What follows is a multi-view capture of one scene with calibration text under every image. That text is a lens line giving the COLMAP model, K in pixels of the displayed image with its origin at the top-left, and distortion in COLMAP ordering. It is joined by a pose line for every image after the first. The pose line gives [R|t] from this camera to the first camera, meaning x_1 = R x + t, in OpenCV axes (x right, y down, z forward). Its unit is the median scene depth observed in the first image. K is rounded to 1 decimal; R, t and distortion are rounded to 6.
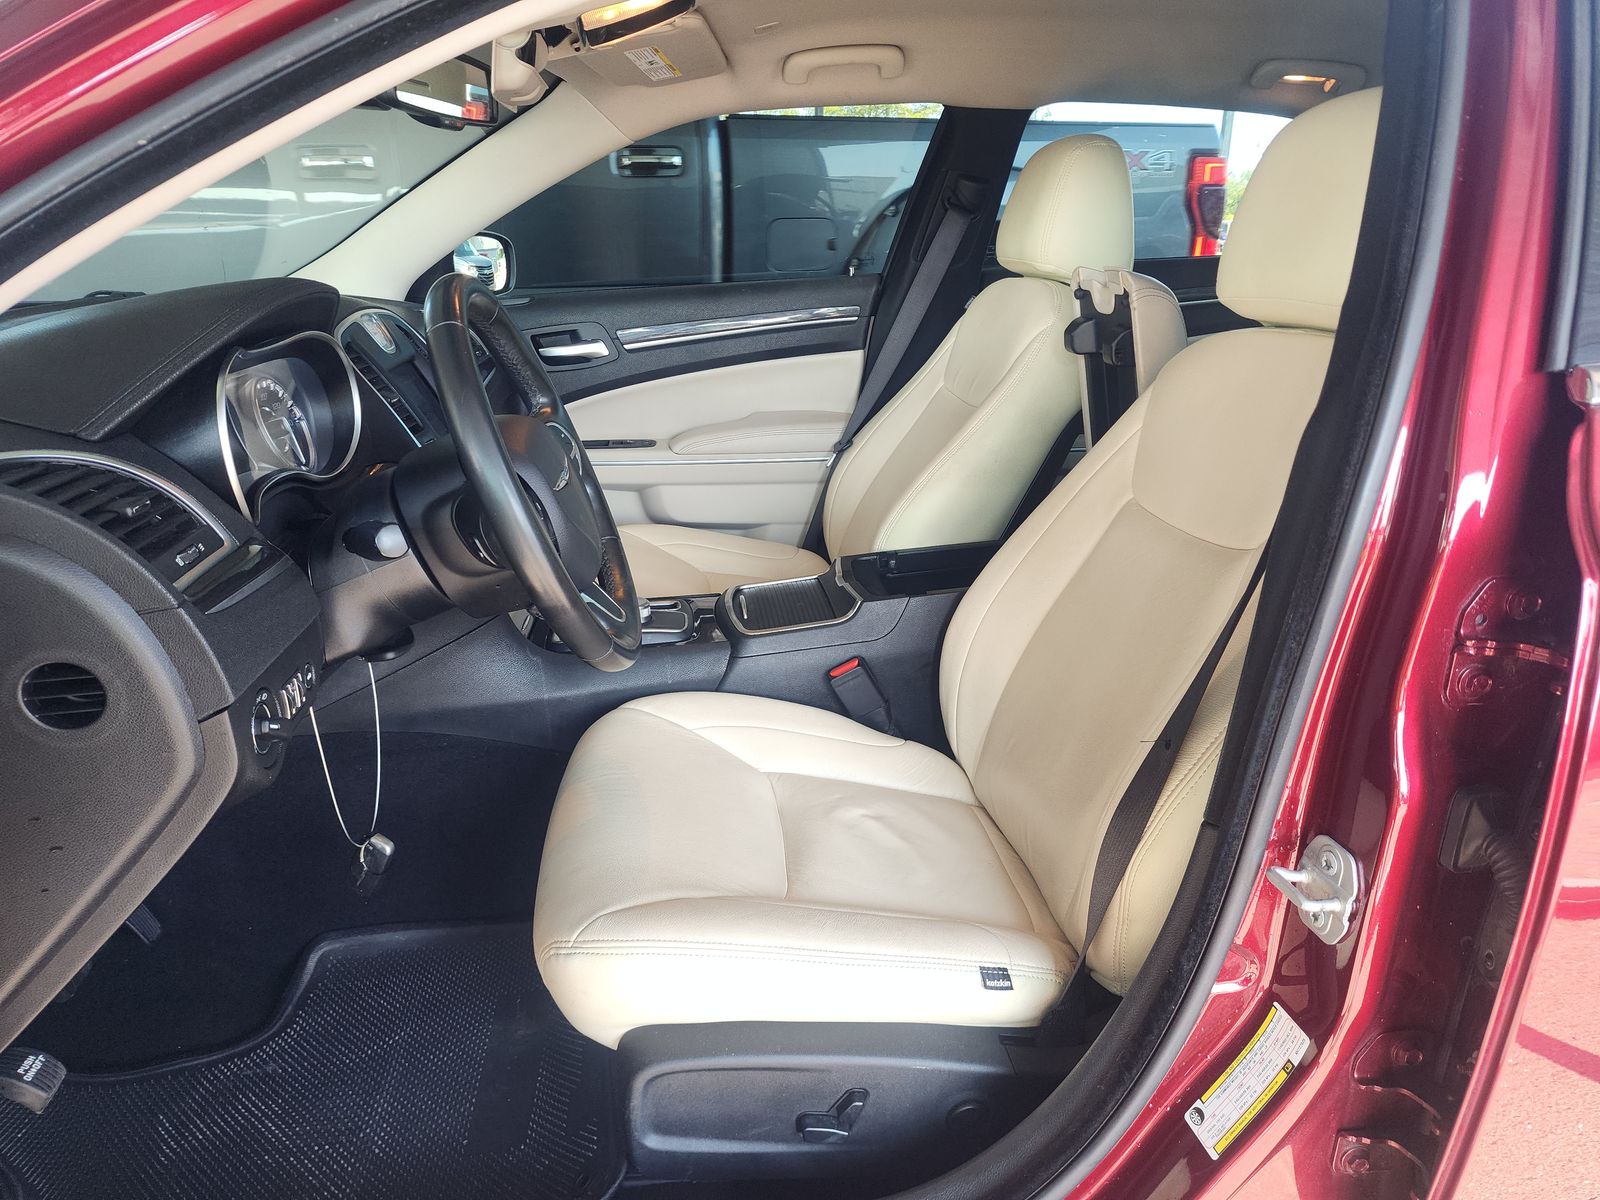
lens RADIAL K [[1068.1, 0, 809.8], [0, 1068.1, 587.1], [0, 0, 1]] dist [0.088429, -0.114858]
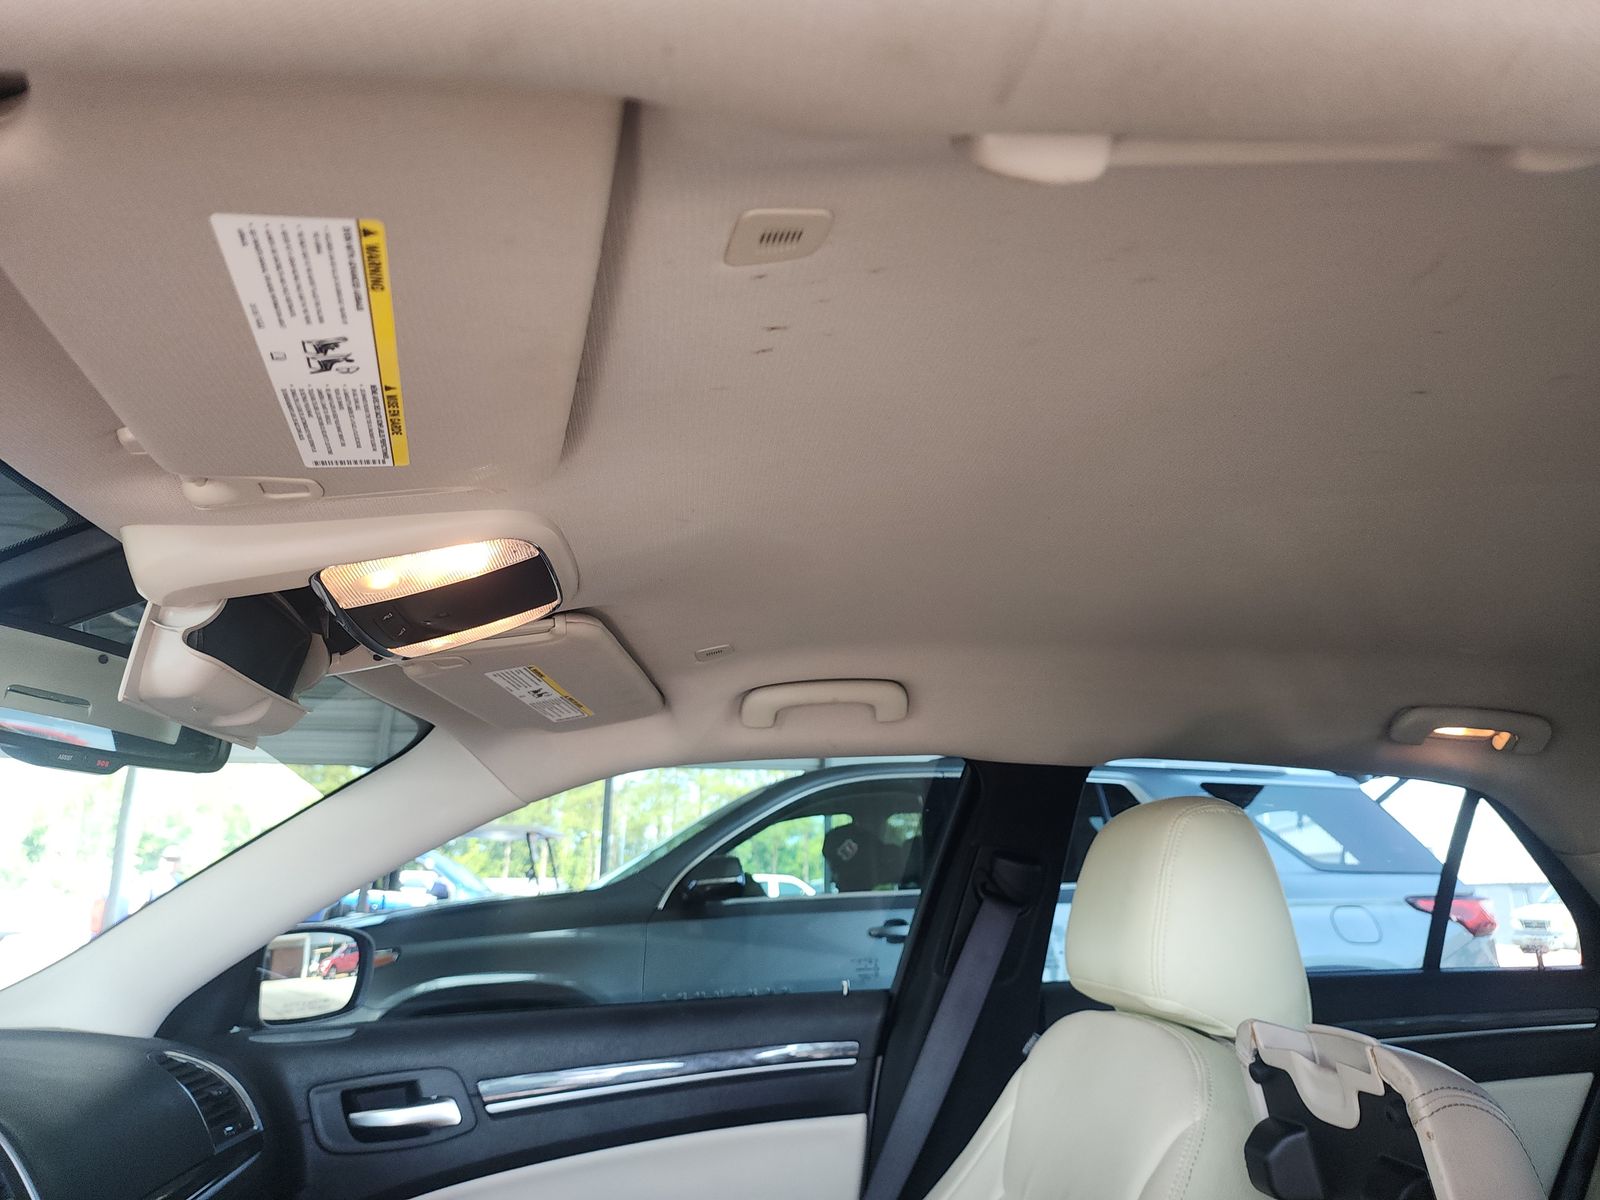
lens RADIAL K [[1068.1, 0, 809.8], [0, 1068.1, 587.1], [0, 0, 1]] dist [0.088429, -0.114858]
pose [[0.999819, 0.001719, -0.018966, 0.031893], [-0.012212, 0.822080, -0.569241, -0.125954], [0.014613, 0.569370, 0.821952, 0.332104]]
